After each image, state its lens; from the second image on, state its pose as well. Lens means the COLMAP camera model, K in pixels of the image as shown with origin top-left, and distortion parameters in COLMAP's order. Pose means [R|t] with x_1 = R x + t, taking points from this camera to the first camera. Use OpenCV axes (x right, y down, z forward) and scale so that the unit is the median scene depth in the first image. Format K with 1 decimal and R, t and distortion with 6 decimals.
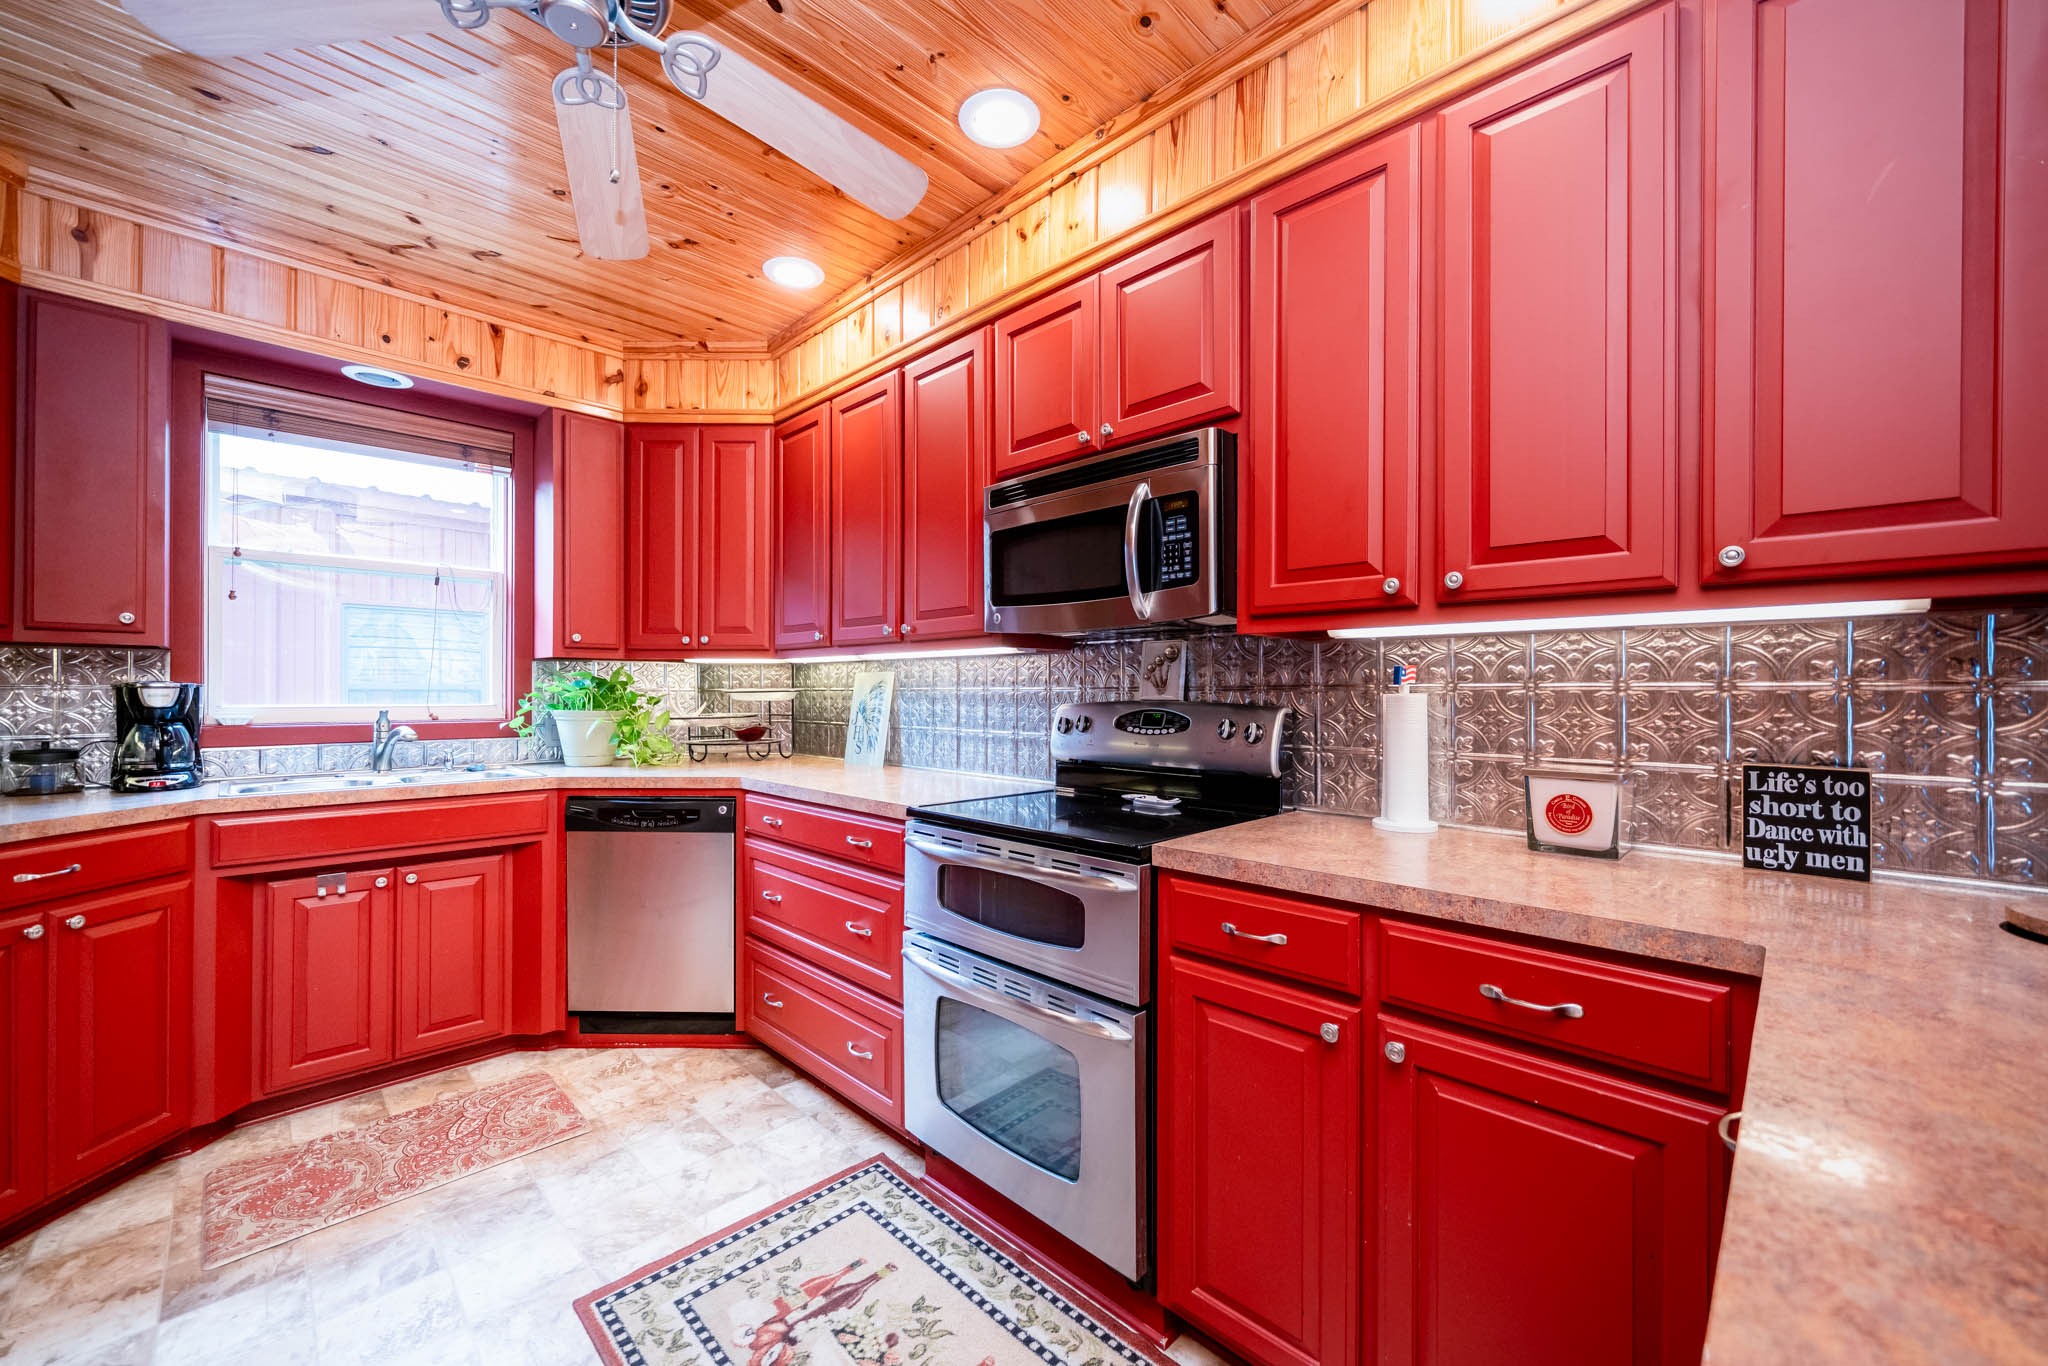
lens RADIAL K [[782.9, 0, 1035.2], [0, 782.9, 700.1], [0, 0, 1]] dist [-0.004890, 0.000195]
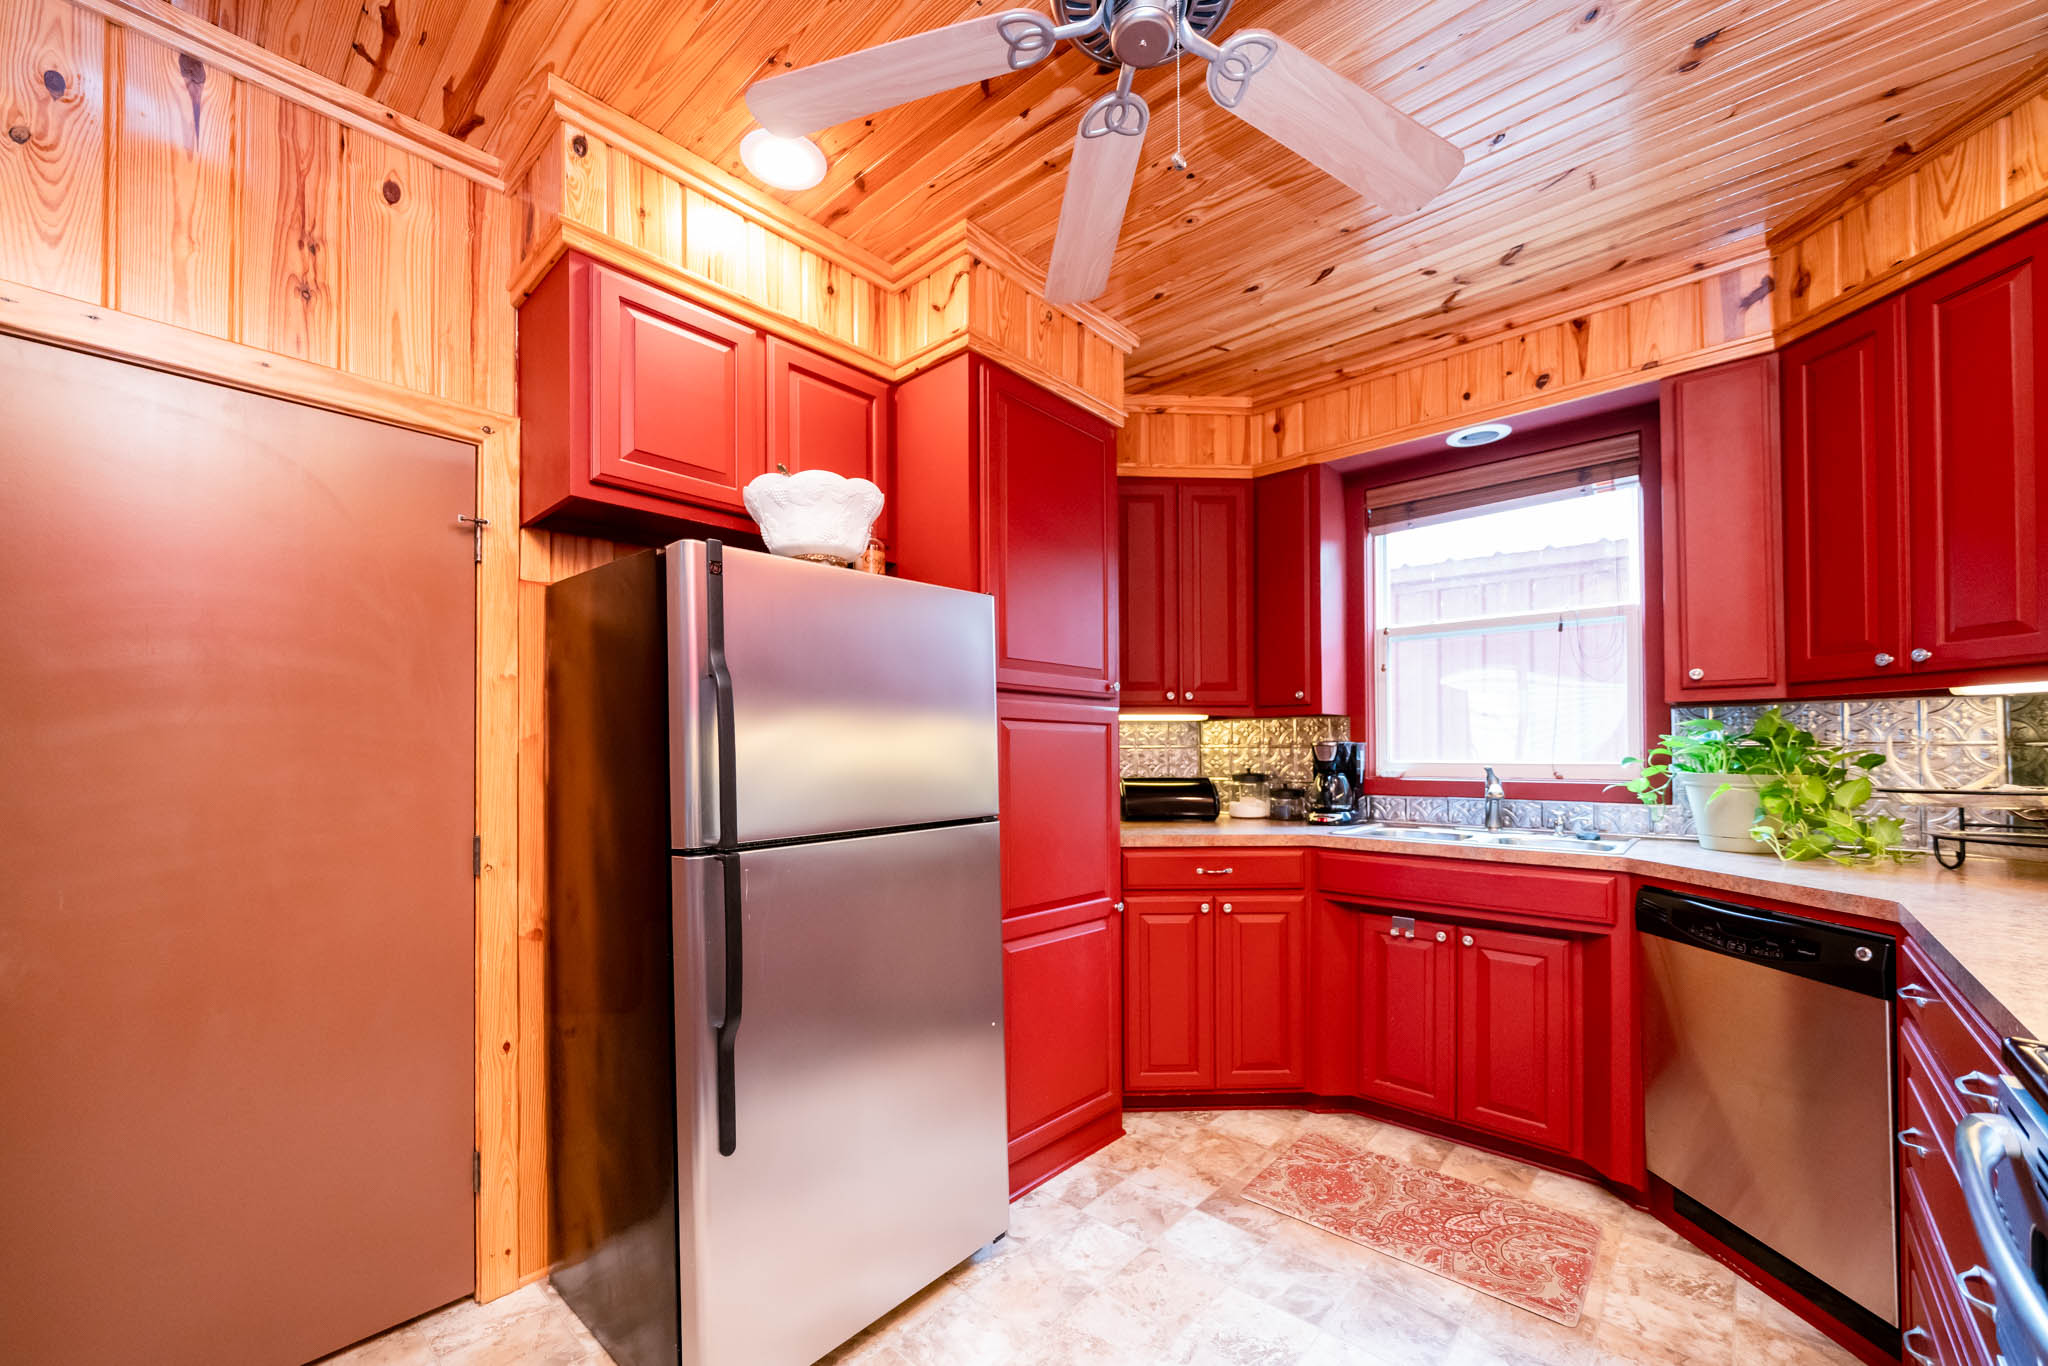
lens RADIAL K [[782.9, 0, 981.9], [0, 782.9, 744.5], [0, 0, 1]] dist [-0.004890, 0.000195]
pose [[0.024239, -0.009373, -0.999662, 0.149556], [-0.007363, 0.999927, -0.009554, -0.001296], [0.999679, 0.007592, 0.024168, 0.346294]]
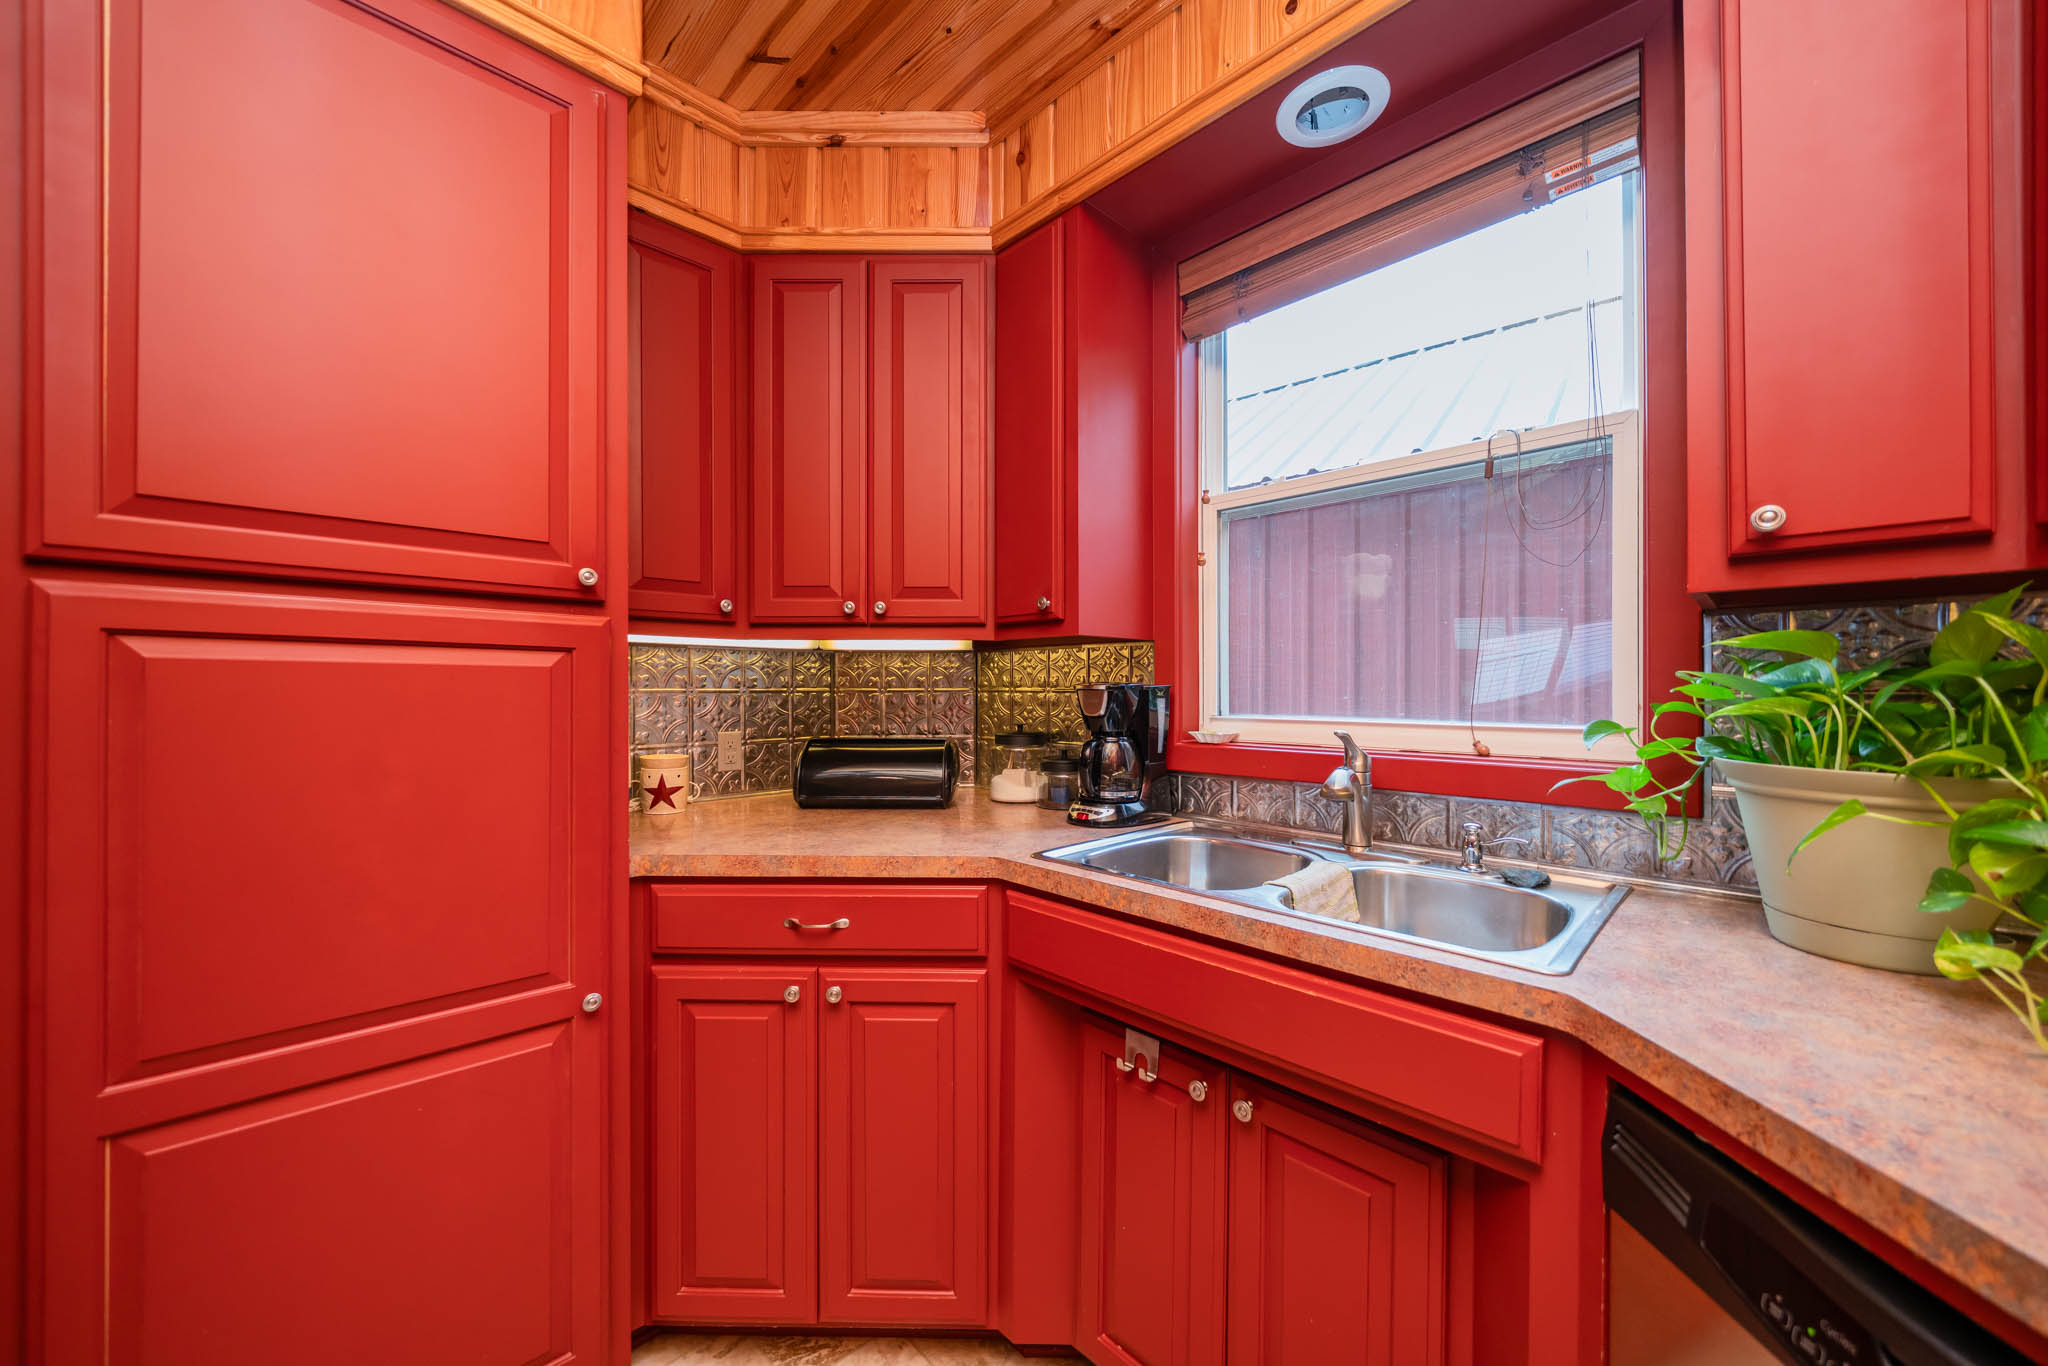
lens RADIAL K [[782.9, 0, 959.7], [0, 782.9, 688.3], [0, 0, 1]] dist [-0.004890, 0.000195]
pose [[-0.019489, -0.003031, -0.999805, -0.313259], [-0.010668, 0.999939, -0.002823, -0.012448], [0.999753, 0.010611, -0.019521, 0.780786]]
